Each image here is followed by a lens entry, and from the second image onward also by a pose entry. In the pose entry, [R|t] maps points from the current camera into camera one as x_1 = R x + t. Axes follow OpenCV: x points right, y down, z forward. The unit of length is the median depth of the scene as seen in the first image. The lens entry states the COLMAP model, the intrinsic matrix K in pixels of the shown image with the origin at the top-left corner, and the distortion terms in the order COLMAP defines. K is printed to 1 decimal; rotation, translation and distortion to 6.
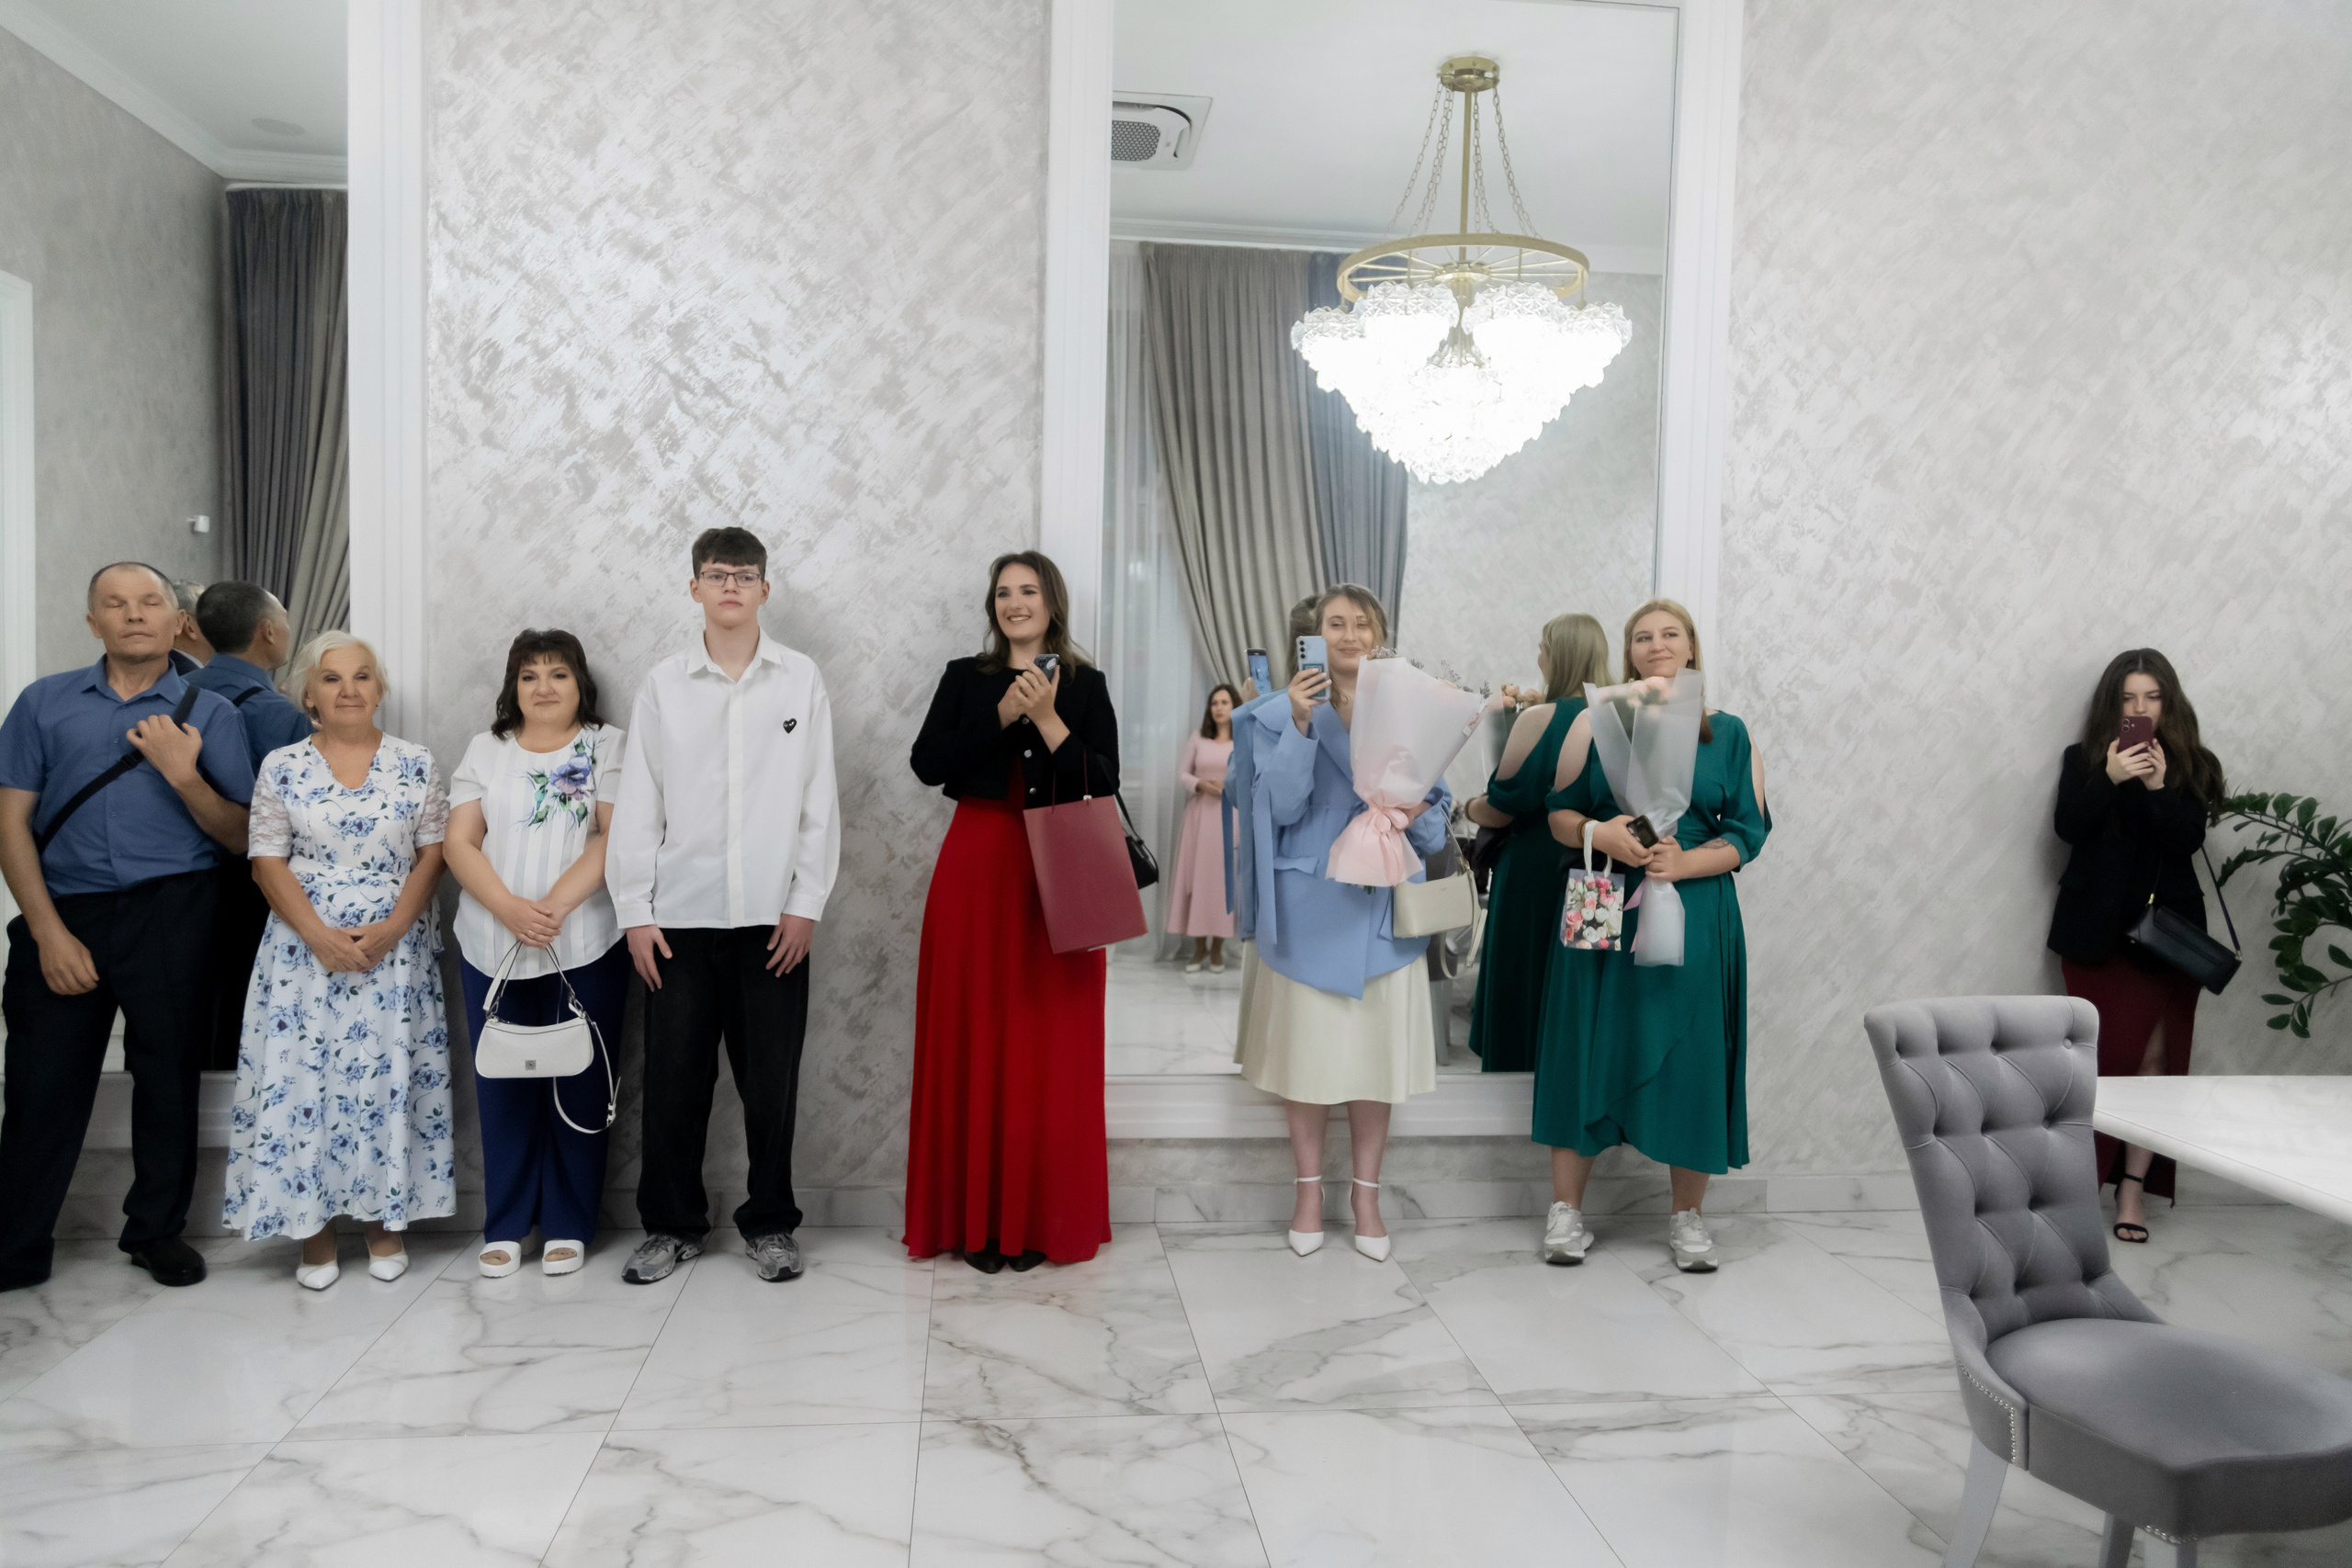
lens RADIAL K [[1549.2, 0, 1156.9], [0, 1549.2, 789.1], [0, 0, 1]] dist [-0.005190, 0.009625]
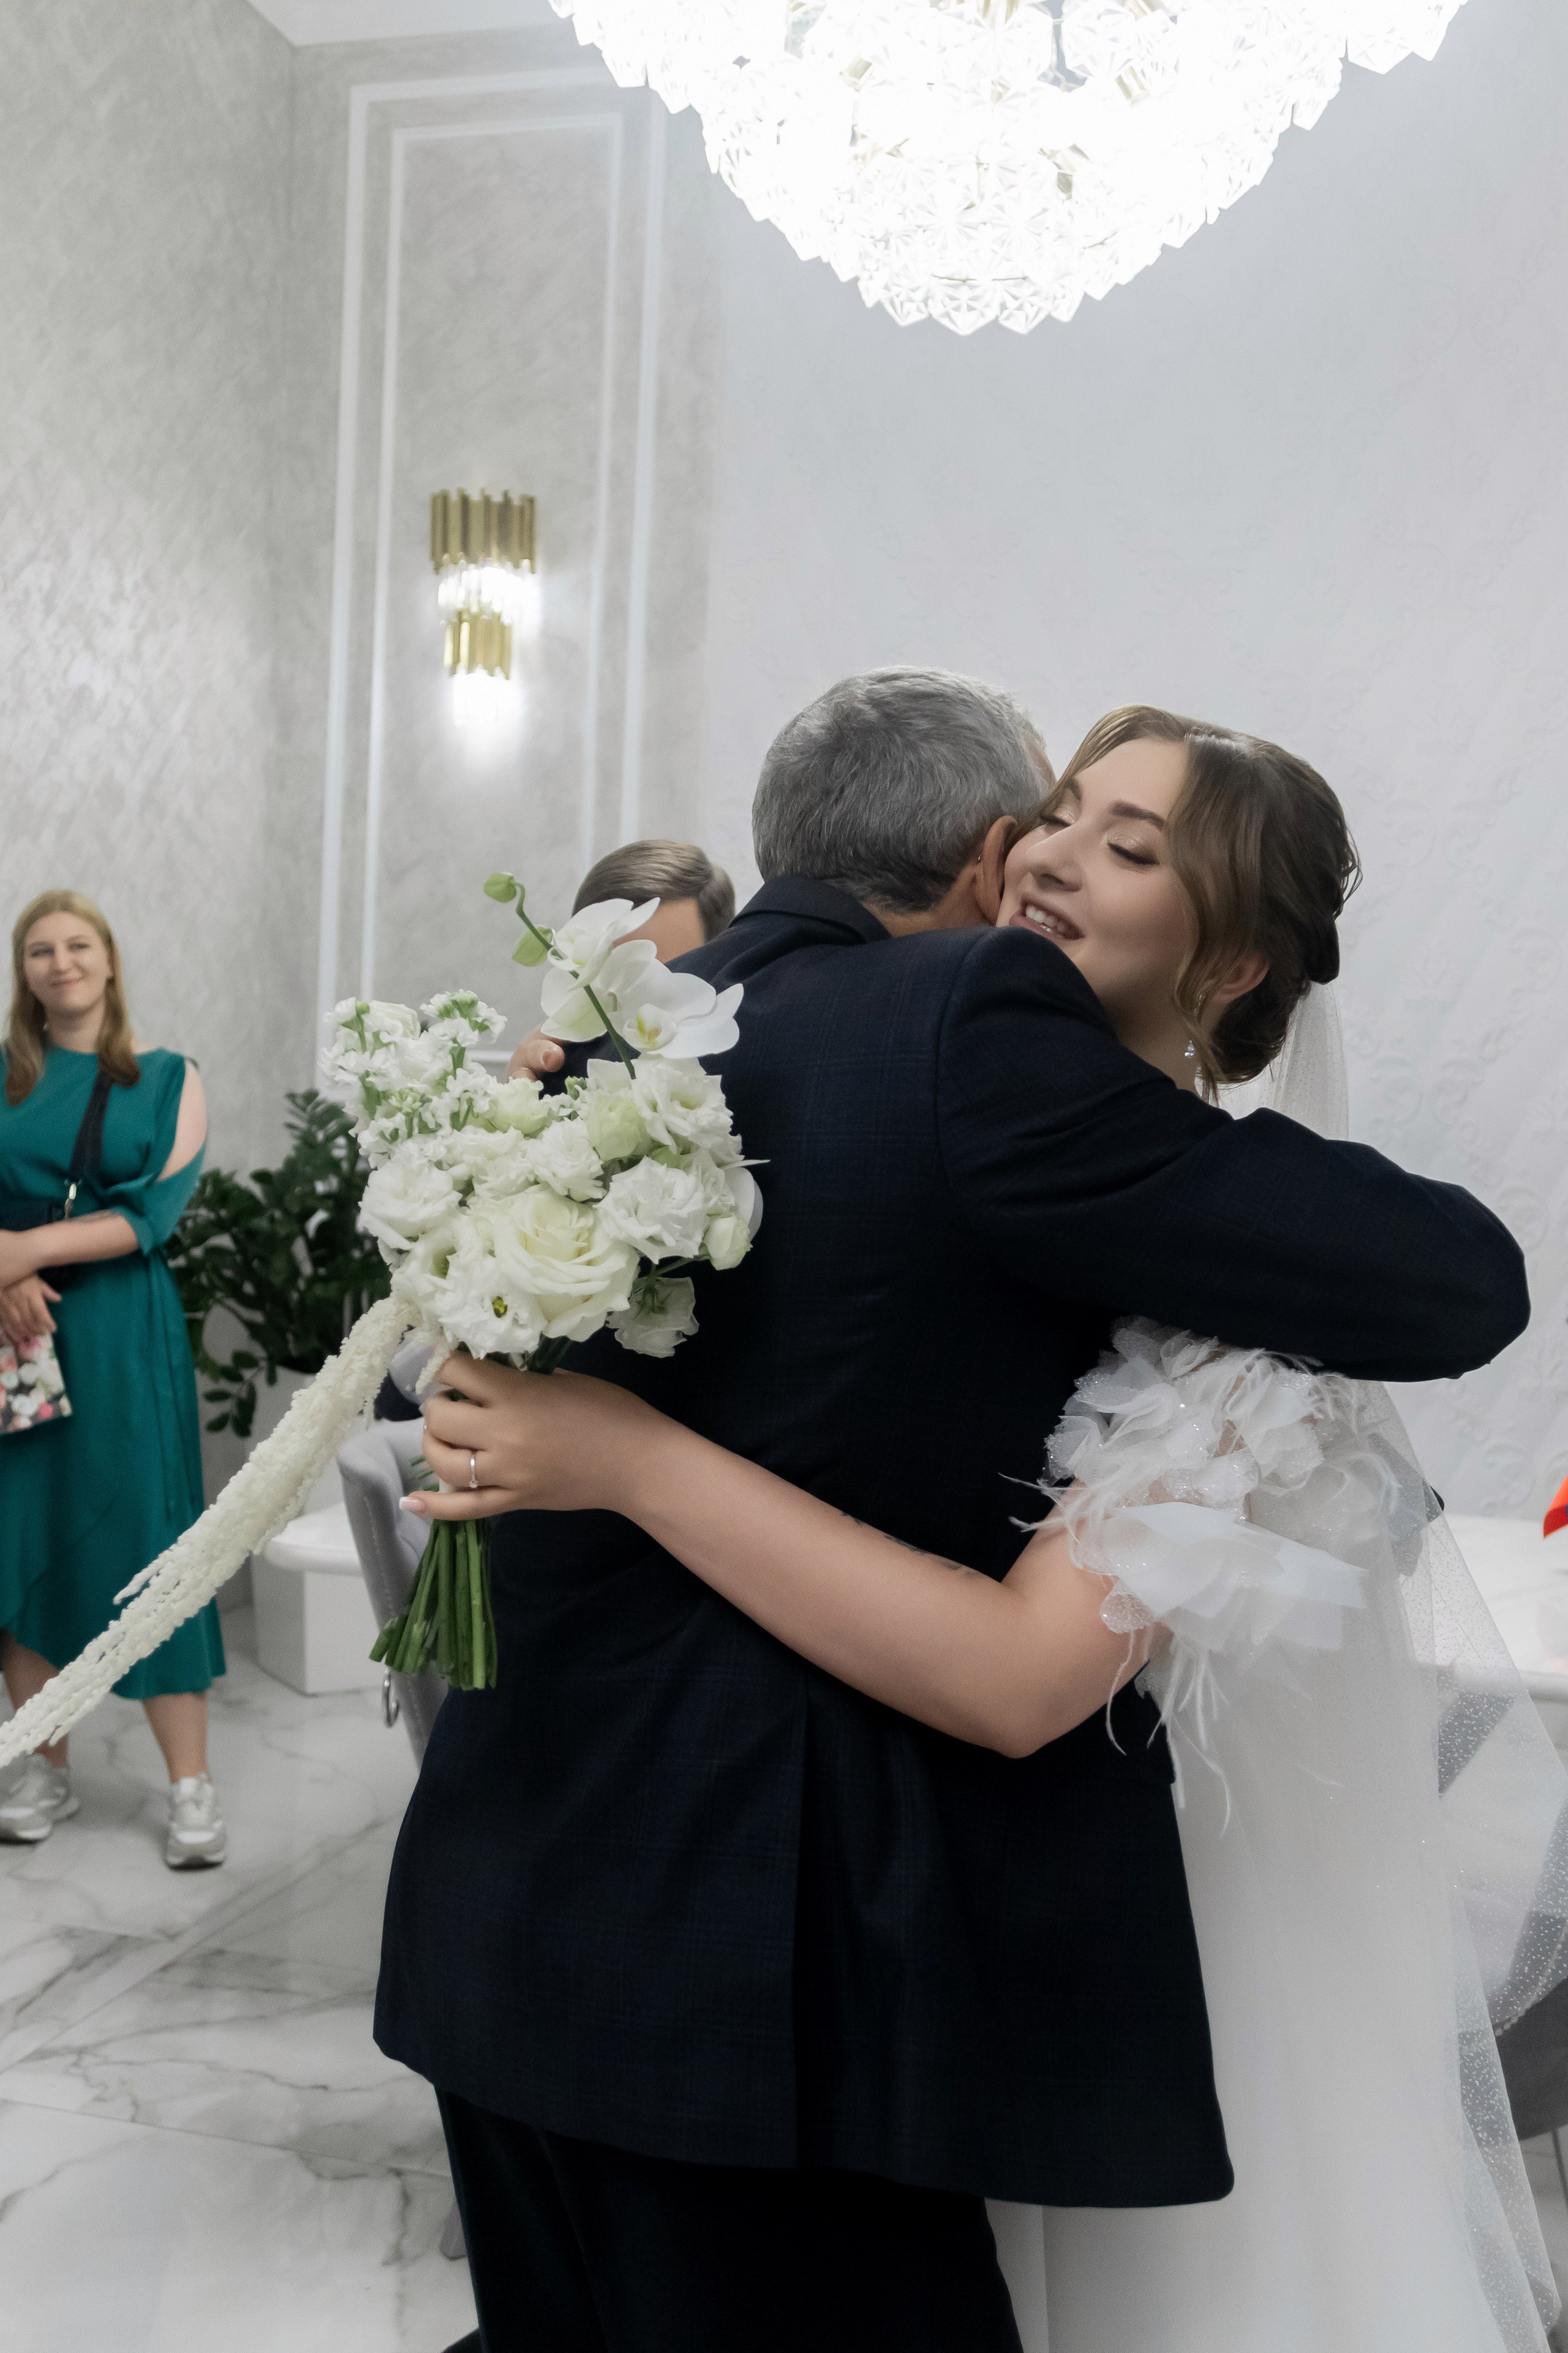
lens RADIAL K [[2322.7, 0, 795.0], [0, 2322.7, 1196.5], [0, 0, 1]] dist [0.002204, 0.000000]
pose [[0.374799, -0.043529, 0.926084, -0.266449], [0.011031, 0.999036, 0.042493, -0.015909], [-0.927041, -0.005710, 0.374917, 0.233787]]
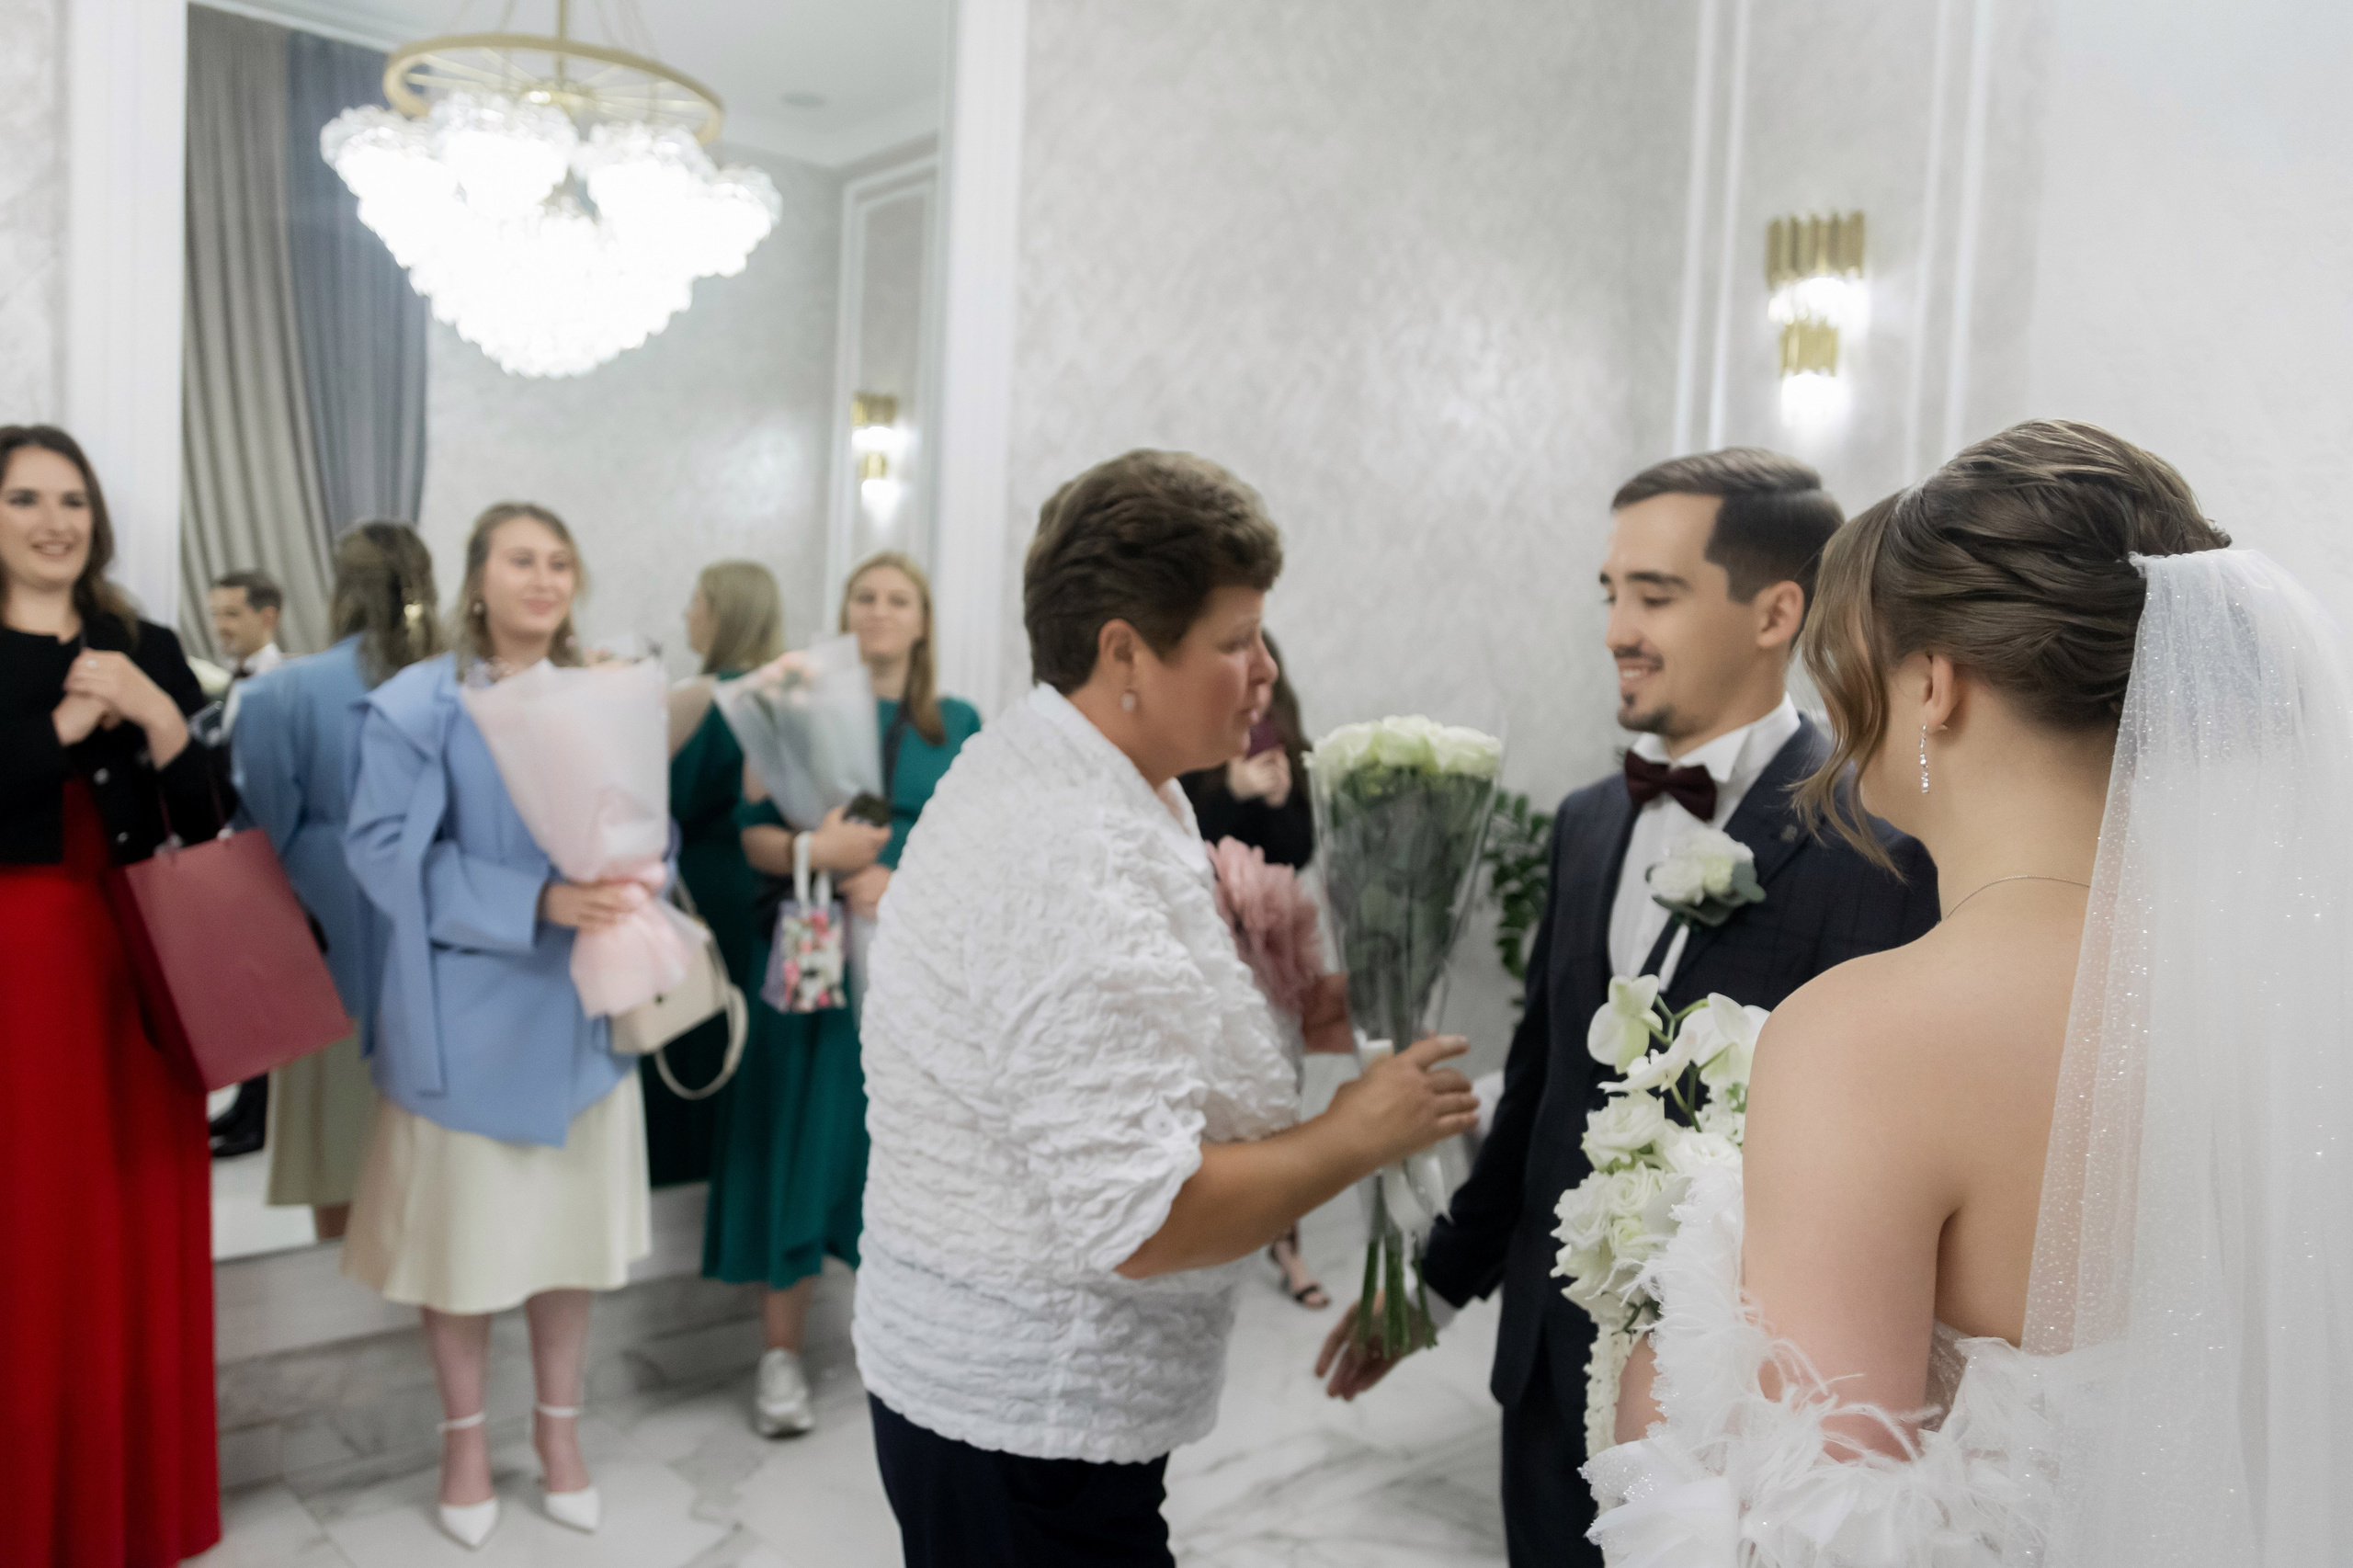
lens RADIAL K [[1801.2, 0, 1062.7], [0, 1801.2, 795.2], [0, 0, 1]] dist [-0.001977, 0.009627]
pose [[0.835407, -0.021588, 0.549208, -0.132500], [0.004572, 0.999467, 0.032332, -0.030083], [-0.549614, -0.024500, 0.835060, 0.188823]]
